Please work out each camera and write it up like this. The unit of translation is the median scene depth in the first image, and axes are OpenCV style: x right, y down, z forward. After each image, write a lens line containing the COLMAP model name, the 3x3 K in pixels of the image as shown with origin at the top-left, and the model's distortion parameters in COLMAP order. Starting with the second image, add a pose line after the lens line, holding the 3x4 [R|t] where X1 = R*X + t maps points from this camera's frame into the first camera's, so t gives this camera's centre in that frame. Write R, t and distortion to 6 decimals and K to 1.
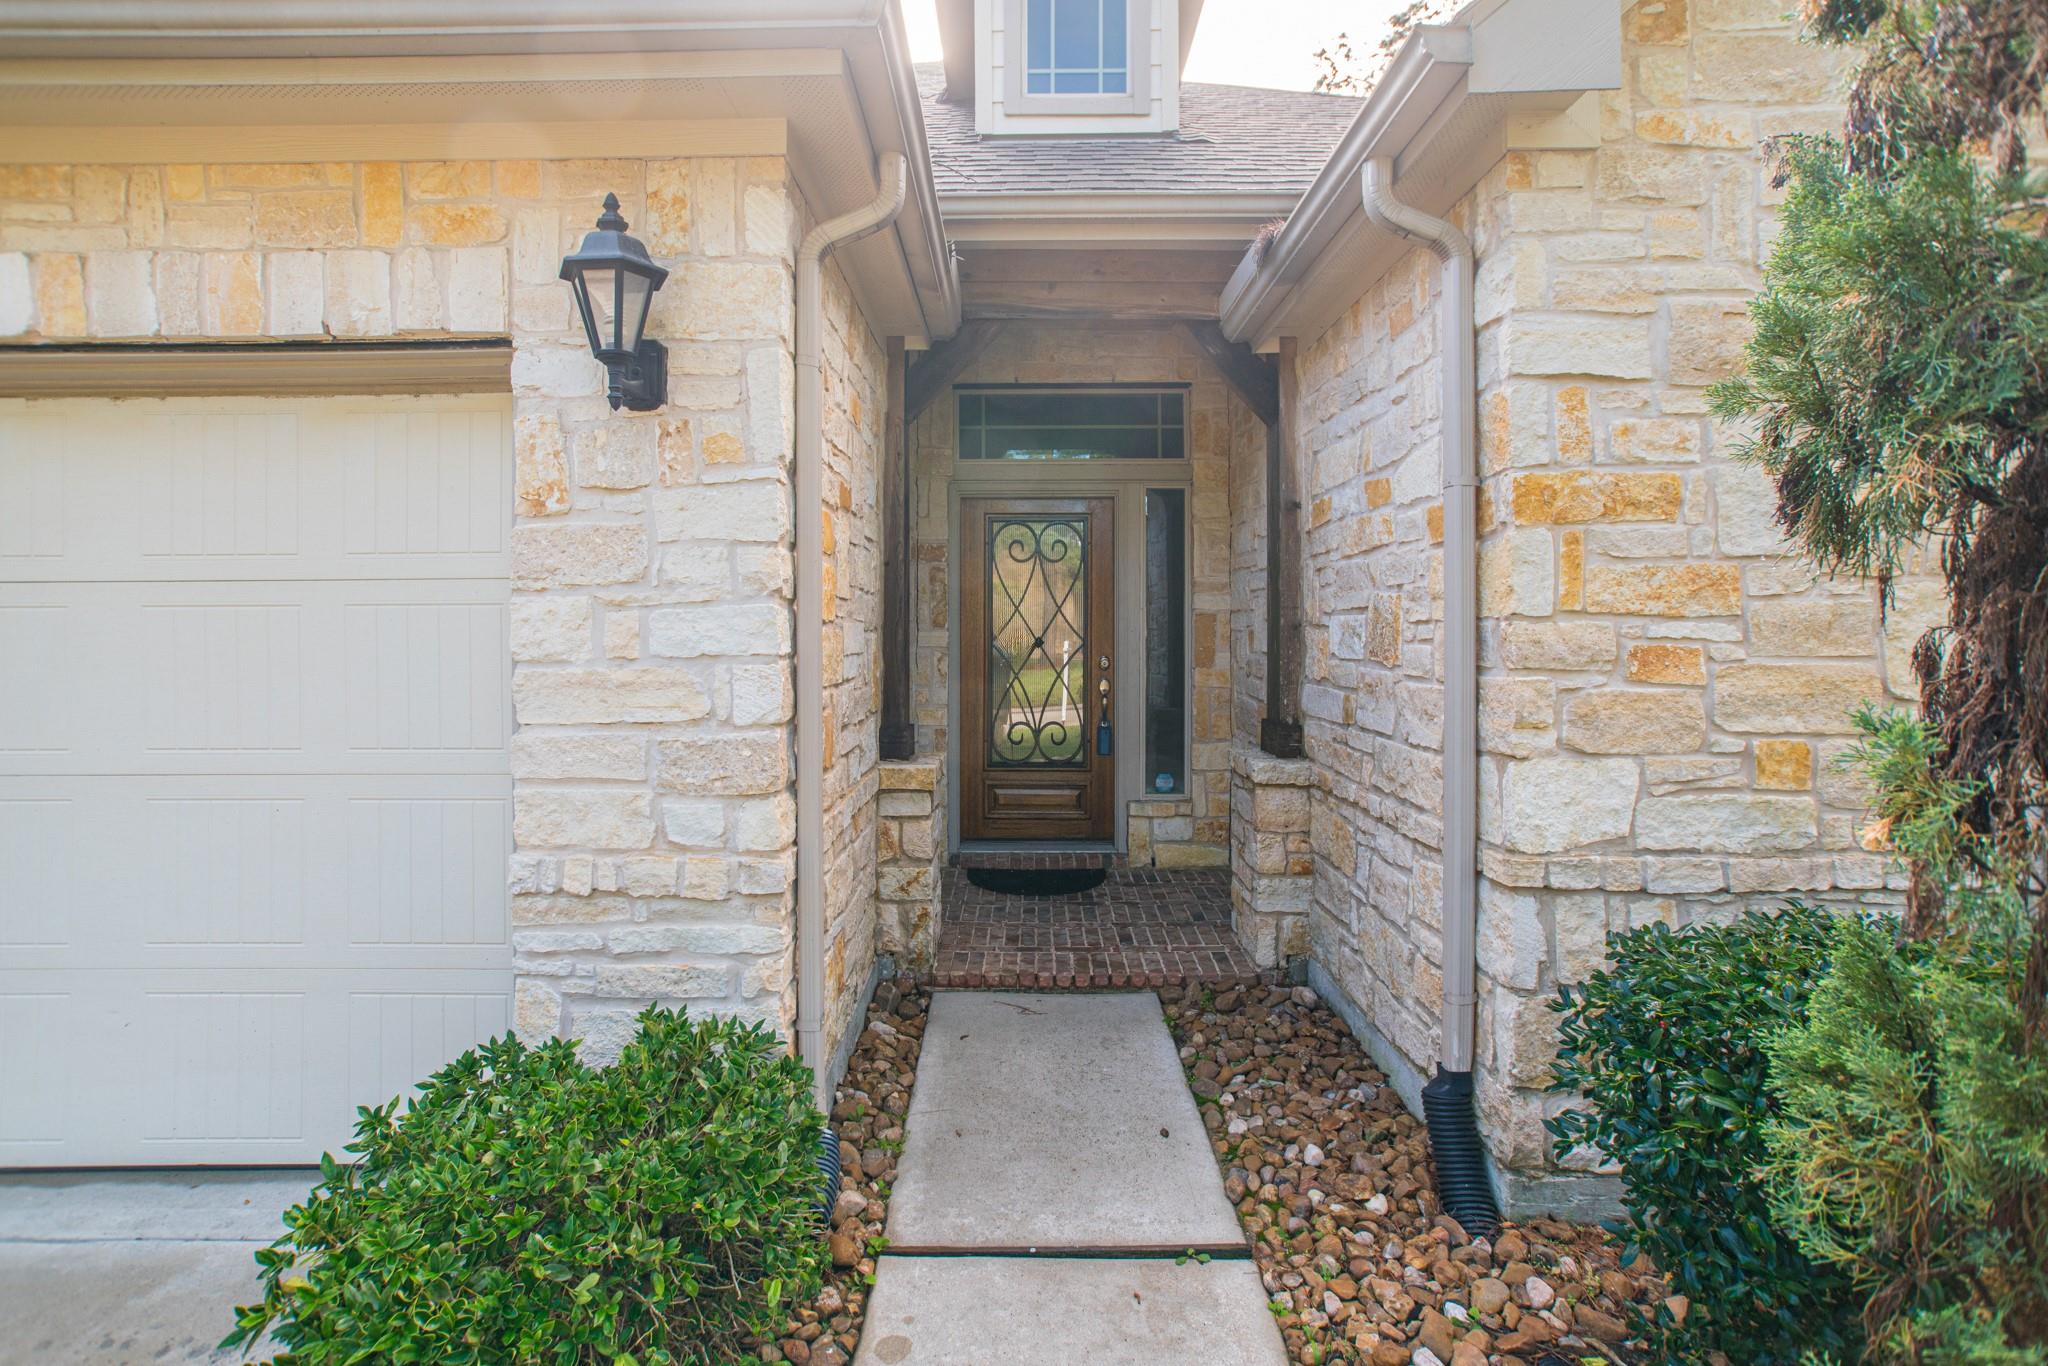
lens RADIAL K [[1064.4, 0, 926.9], [0, 1064.4, 639.8], [0, 0, 1]] dist [0.000589, 0.000211]
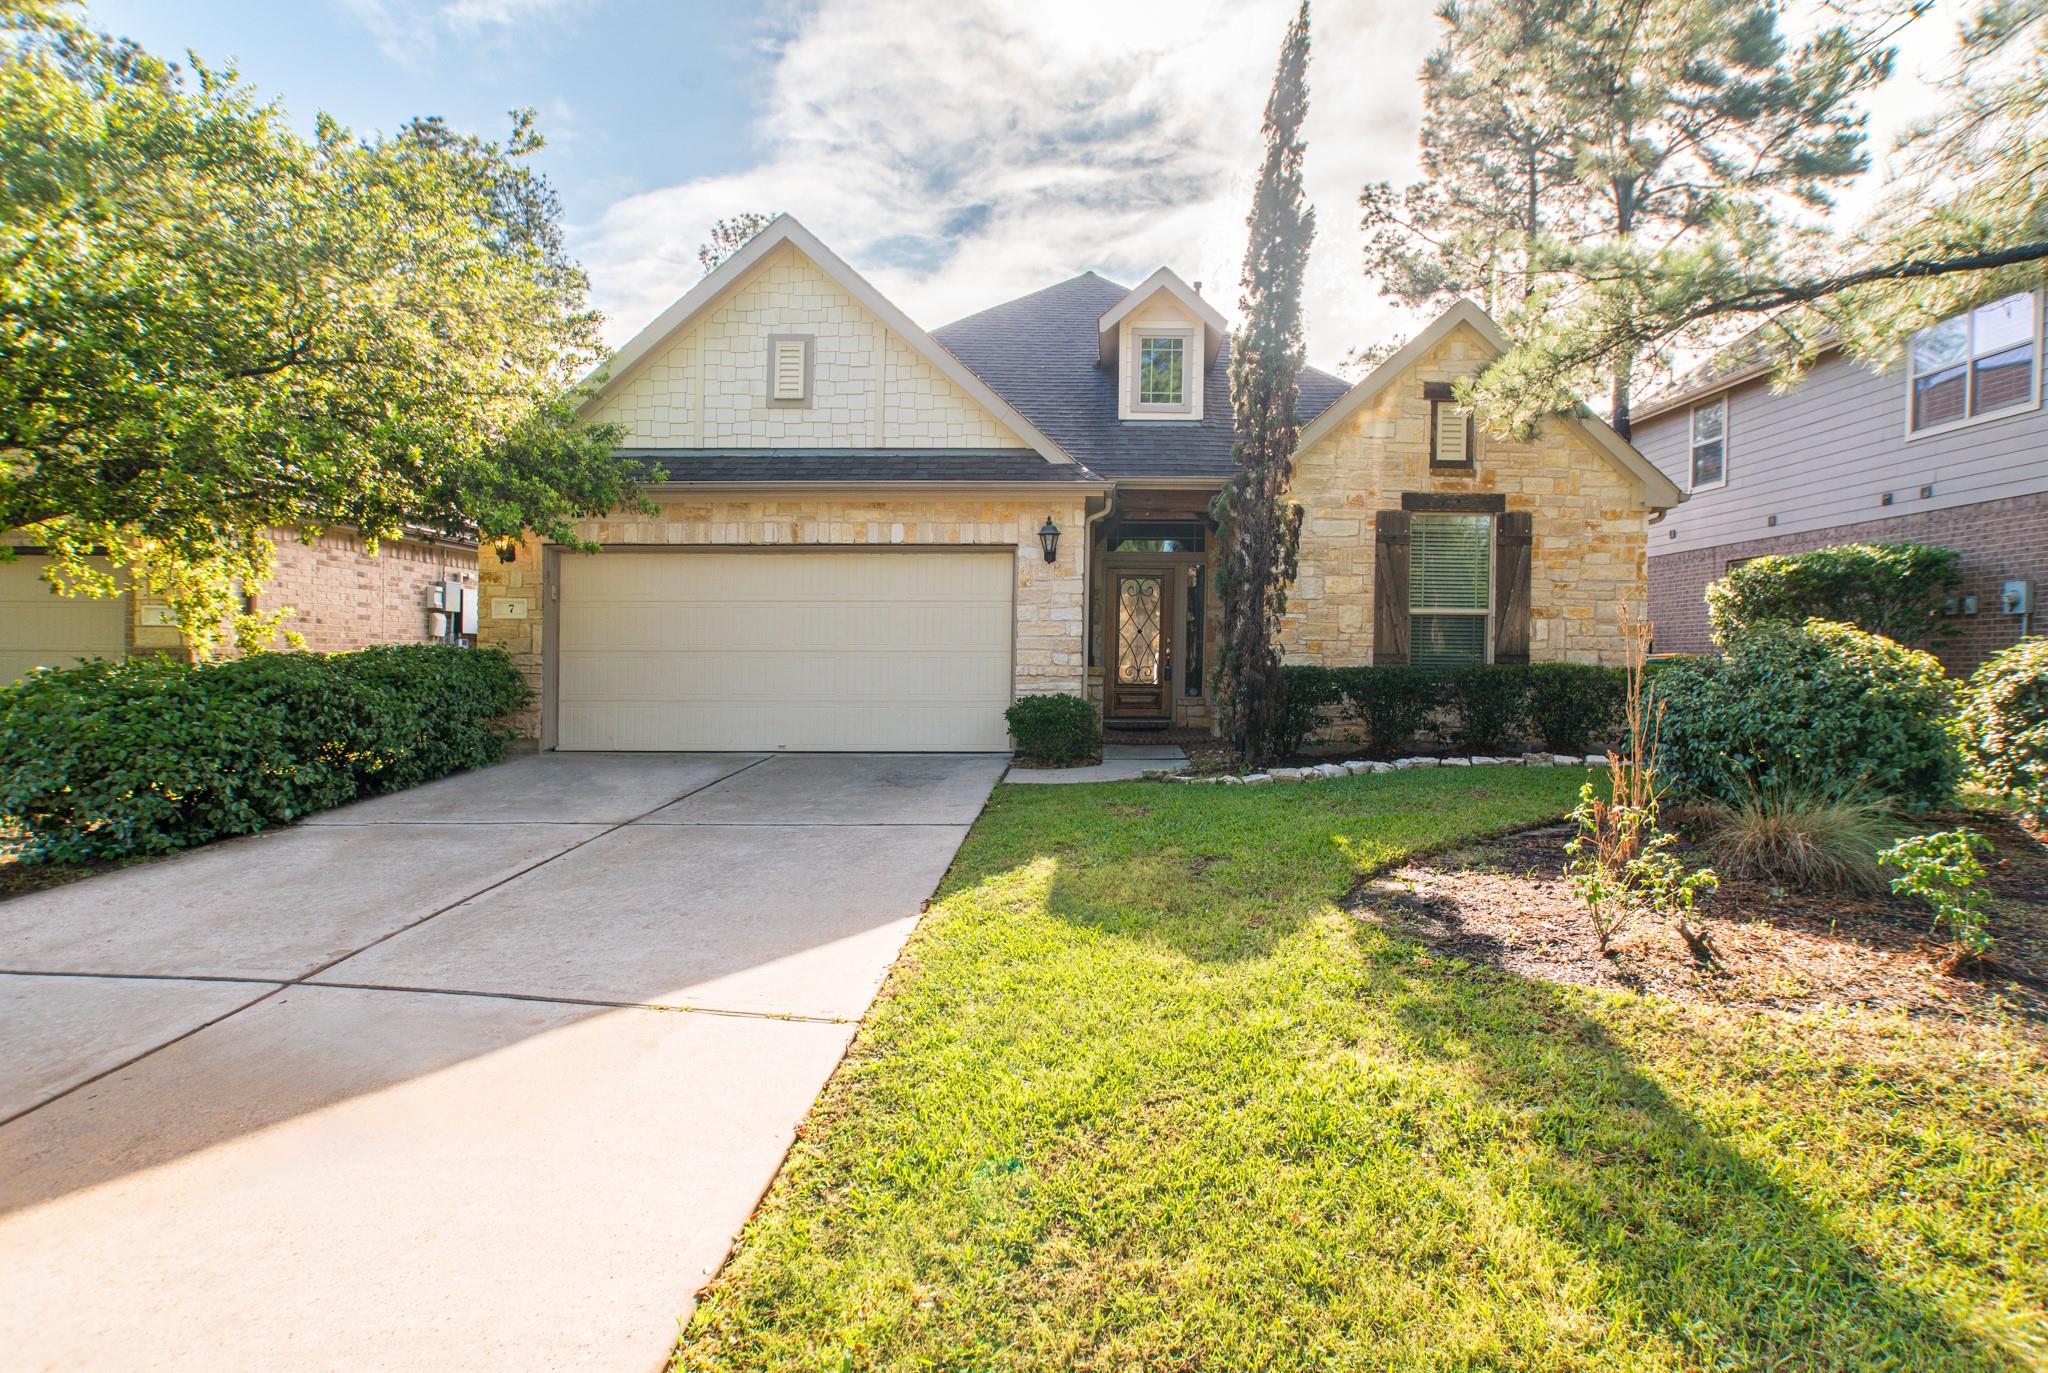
lens RADIAL K [[1102.3, 0, 982.9], [0, 1102.3, 684.1], [0, 0, 1]] dist [-0.010358, 0.001410]
pose [[0.999190, 0.013143, -0.038023, -0.354796], [-0.012545, 0.999795, 0.015903, 0.206121], [0.038224, -0.015413, 0.999150, -3.406514]]
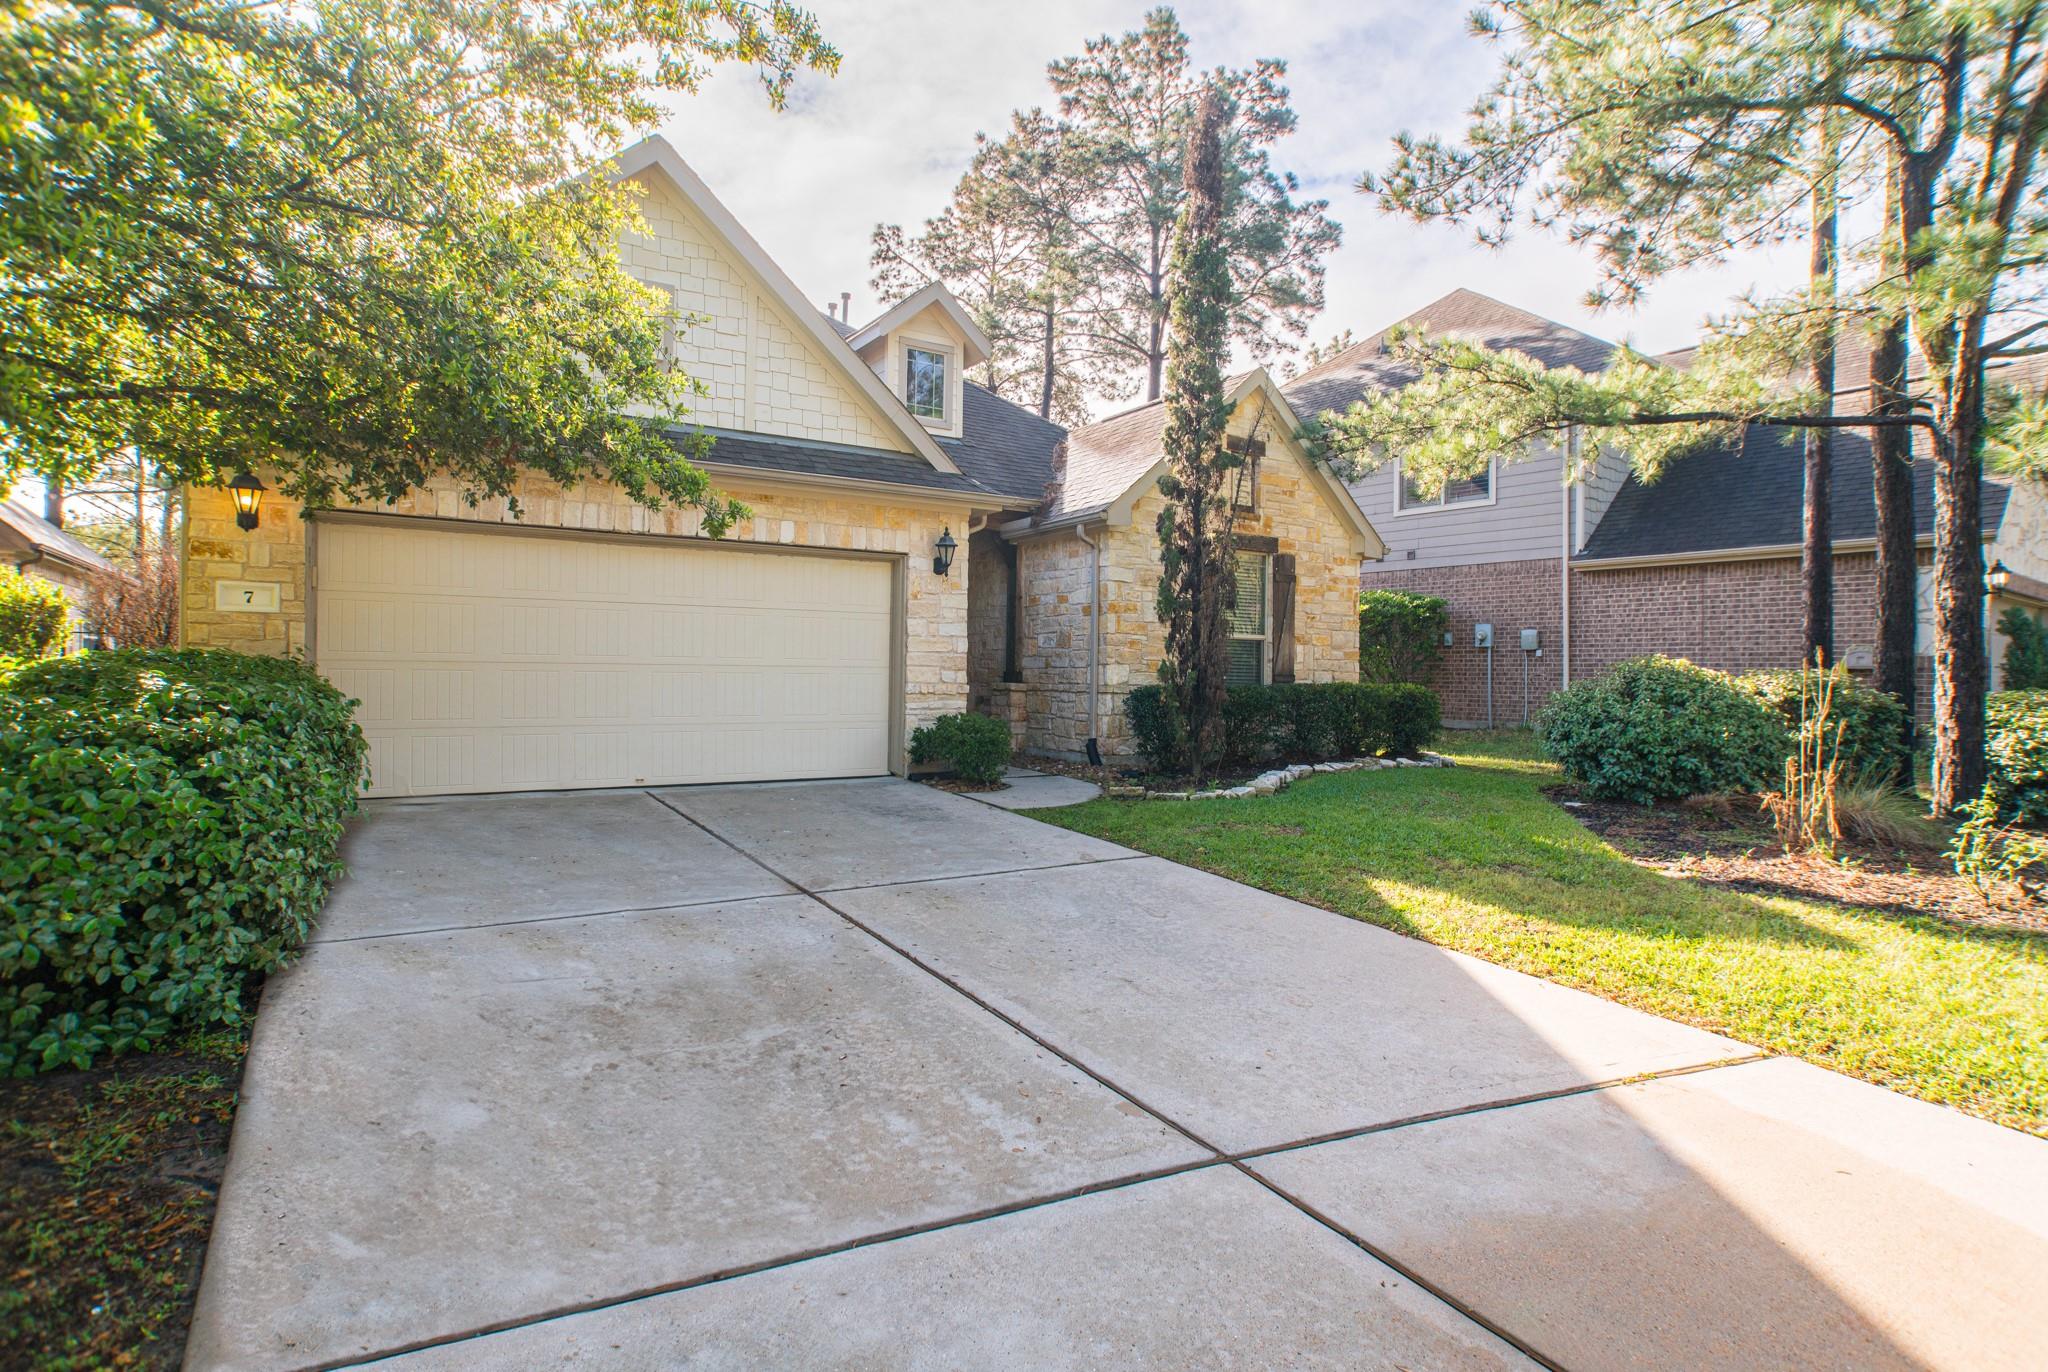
lens RADIAL K [[1102.3, 0, 982.9], [0, 1102.3, 683.6], [0, 0, 1]] dist [-0.010358, 0.001410]
pose [[0.854703, 0.013053, 0.518953, -2.265201], [-0.014785, 0.999890, -0.000799, 0.199666], [-0.518907, -0.006989, 0.854802, -2.658165]]
